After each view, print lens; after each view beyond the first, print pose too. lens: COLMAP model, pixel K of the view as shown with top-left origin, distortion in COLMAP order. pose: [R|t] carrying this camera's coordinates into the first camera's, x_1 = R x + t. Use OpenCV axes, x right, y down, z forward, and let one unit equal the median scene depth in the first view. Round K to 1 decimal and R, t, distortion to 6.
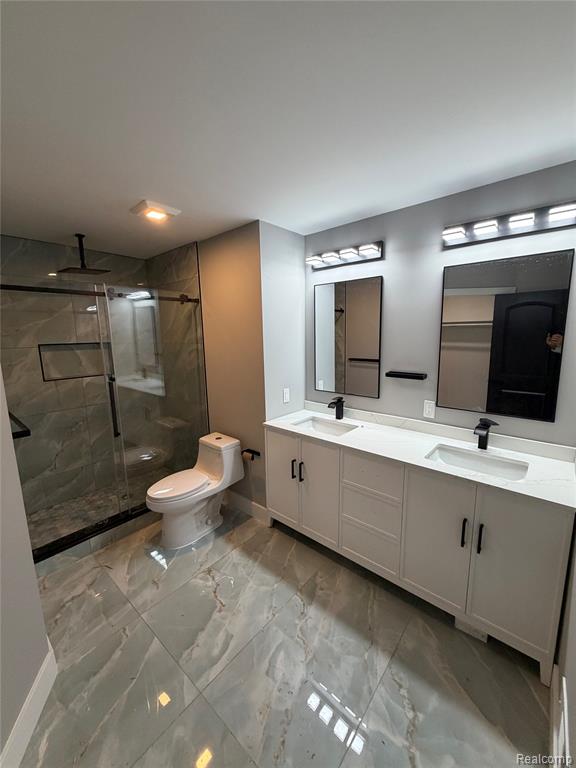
lens RADIAL K [[305.2, 0, 287.2], [0, 305.2, 380.7], [0, 0, 1]] dist [0.000936, -0.000226]
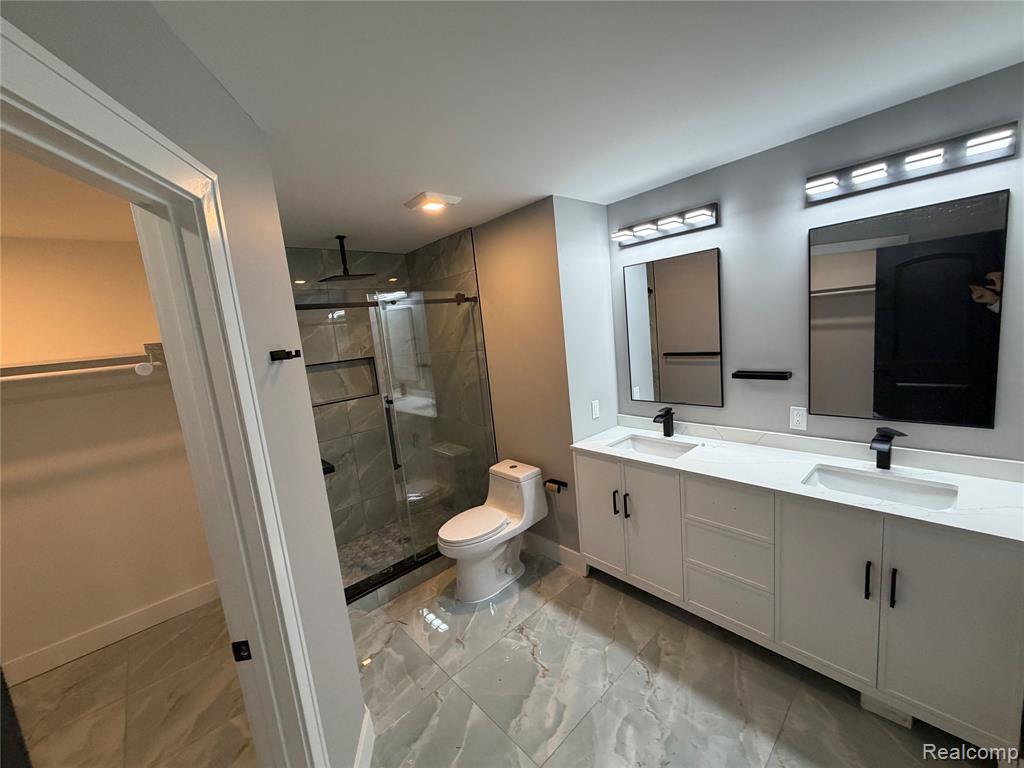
lens RADIAL K [[406.9, 0, 508.5], [0, 406.9, 385.1], [0, 0, 1]] dist [0.000936, -0.000226]
pose [[0.988948, -0.062811, -0.134299, -0.102348], [0.062208, 0.998025, -0.008688, -0.024056], [0.134580, 0.000238, 0.990903, -0.090267]]
